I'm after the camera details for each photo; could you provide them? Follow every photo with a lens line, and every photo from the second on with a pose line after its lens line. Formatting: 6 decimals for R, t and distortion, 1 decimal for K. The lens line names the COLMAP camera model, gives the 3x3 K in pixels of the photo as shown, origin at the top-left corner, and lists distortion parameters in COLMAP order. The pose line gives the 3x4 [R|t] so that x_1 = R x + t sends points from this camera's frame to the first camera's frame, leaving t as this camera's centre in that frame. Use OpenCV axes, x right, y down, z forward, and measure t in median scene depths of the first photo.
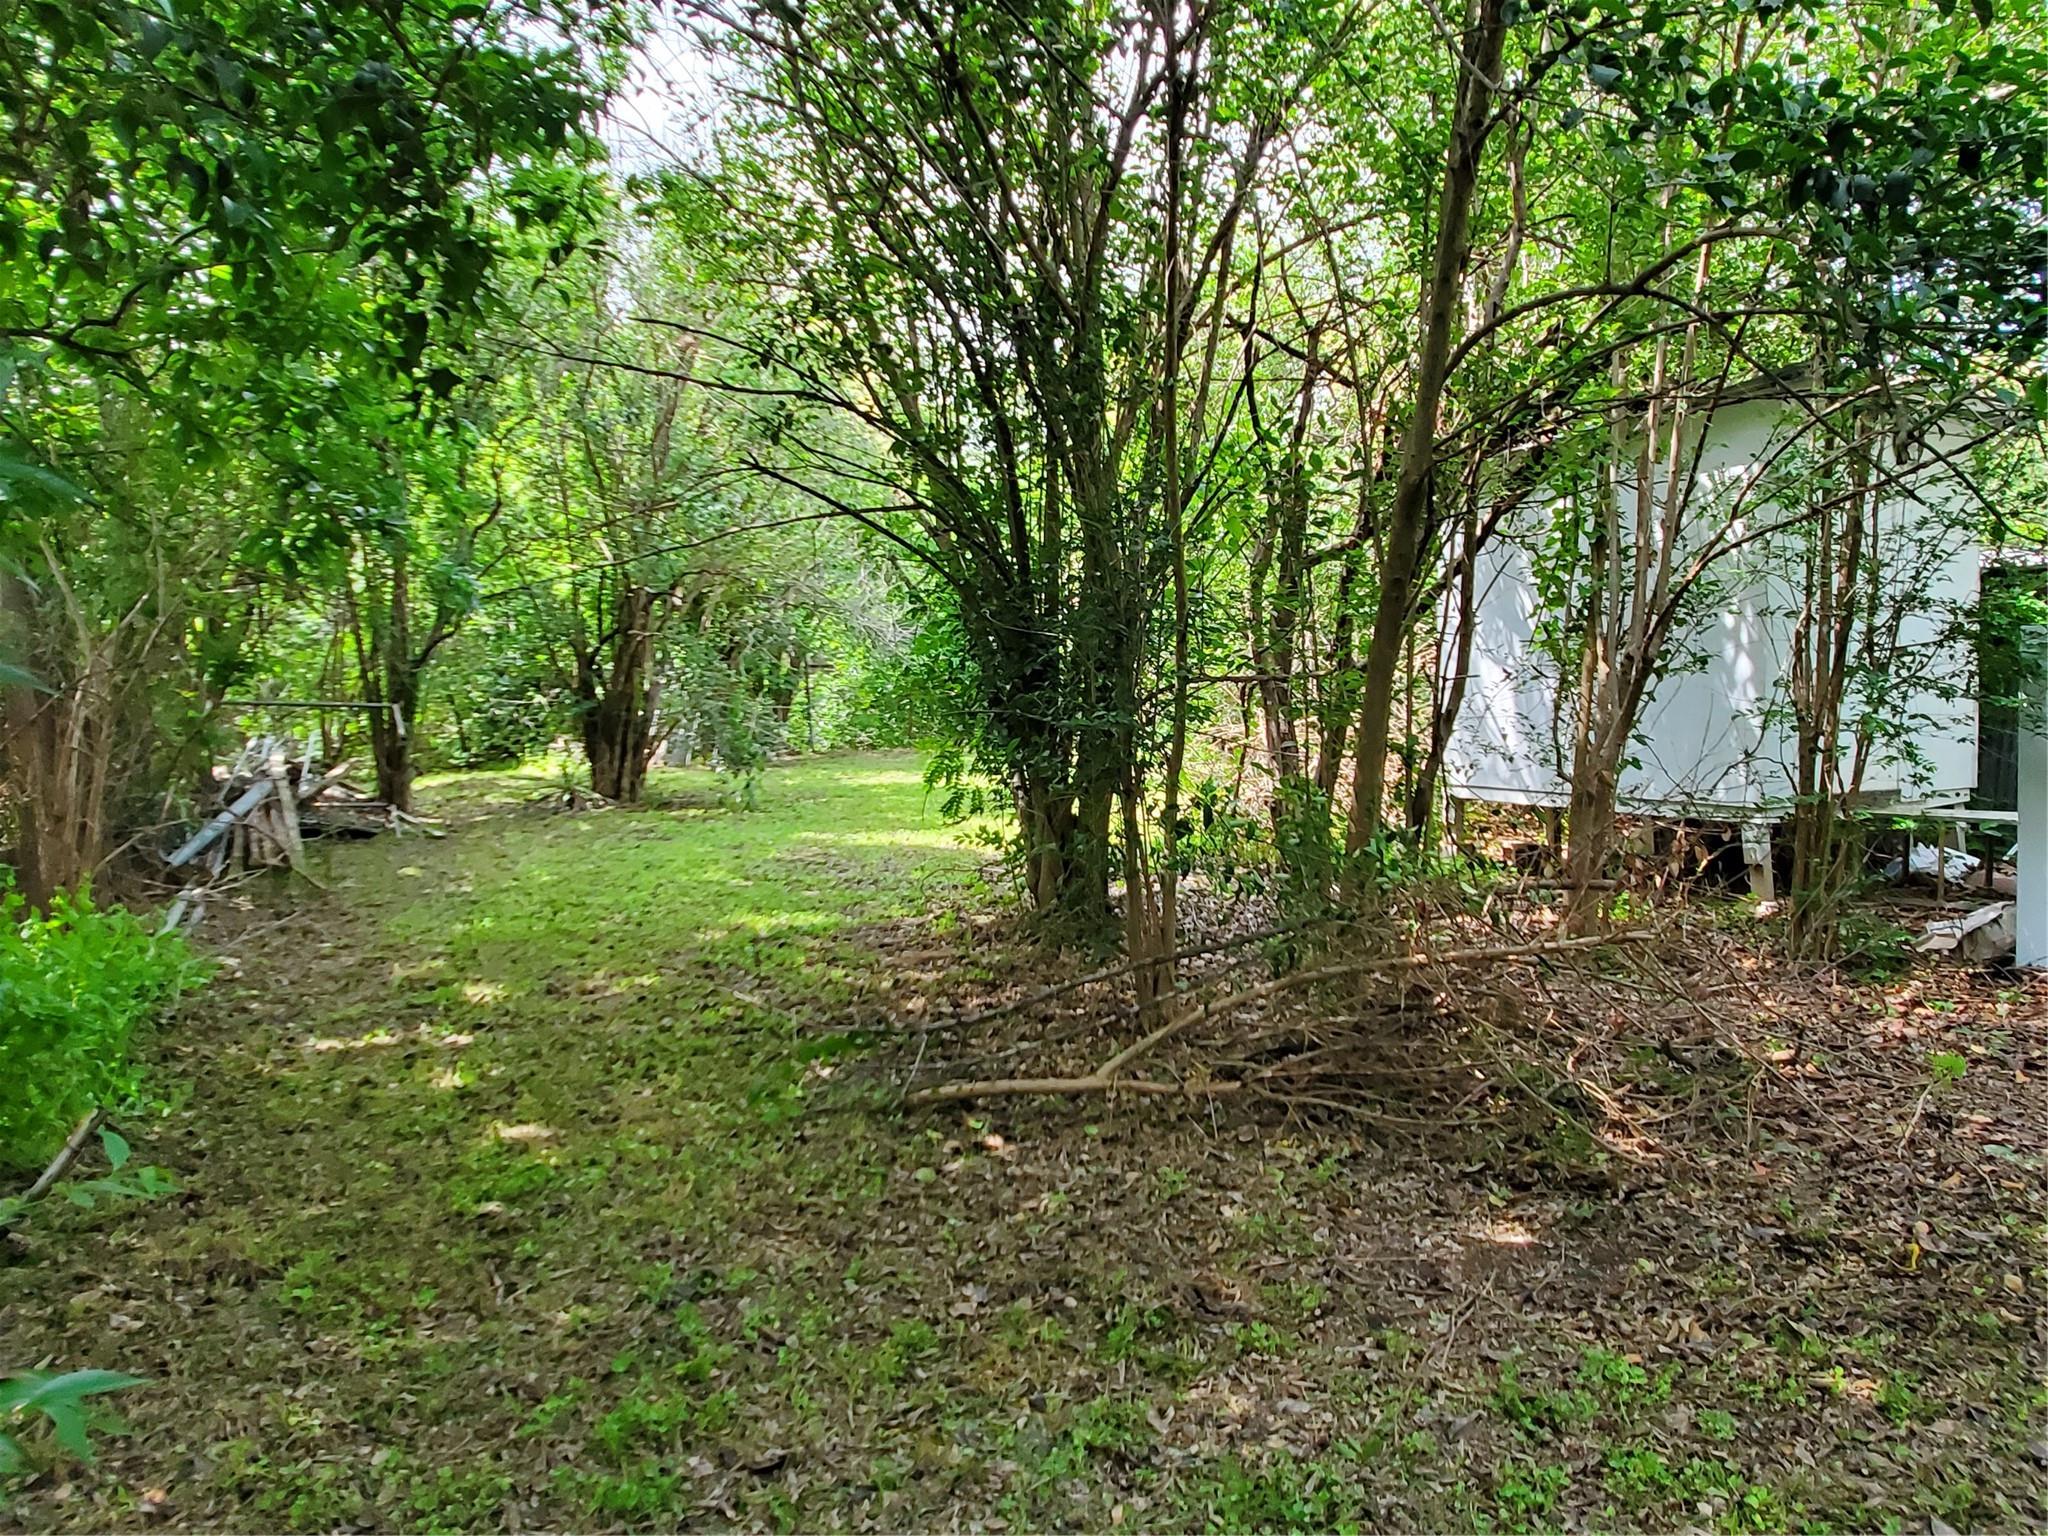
lens RADIAL K [[1348.7, 0, 1032.7], [0, 1348.7, 757.1], [0, 0, 1]] dist [0.003690, 0.001866]
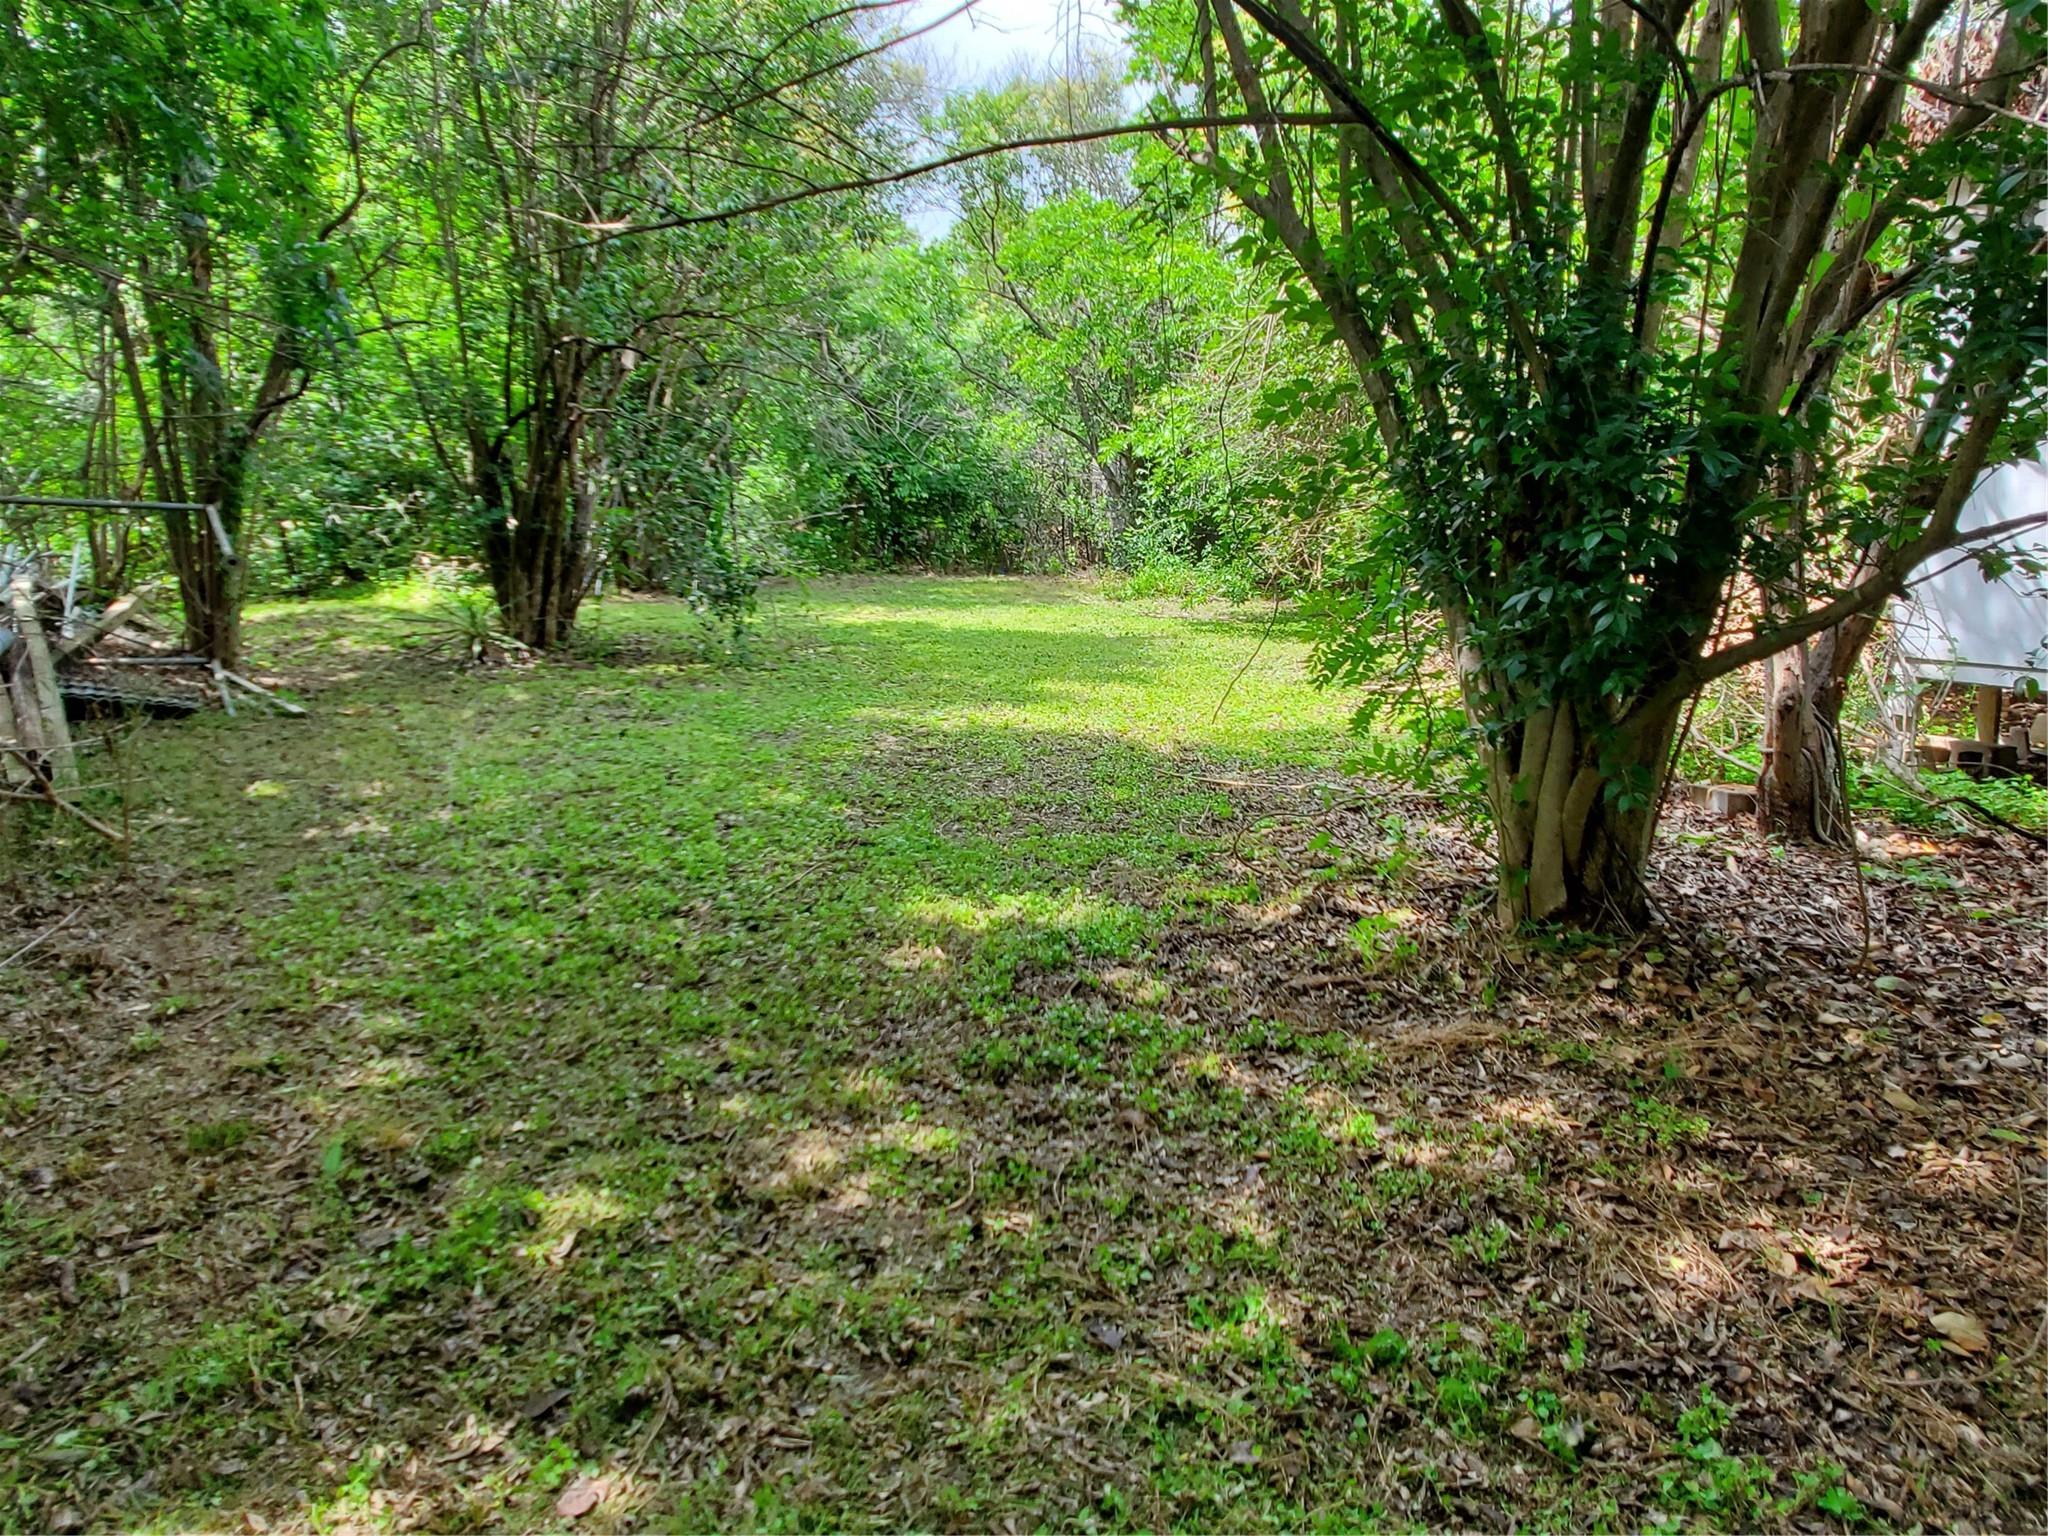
lens RADIAL K [[1350.2, 0, 1024.0], [0, 1350.2, 768.0], [0, 0, 1]] dist [-0.000027, -0.000414]
pose [[0.993284, -0.000877, 0.115699, -0.158732], [-0.015080, 0.990460, 0.136973, -0.008810], [-0.114716, -0.137798, 0.983795, 0.300415]]
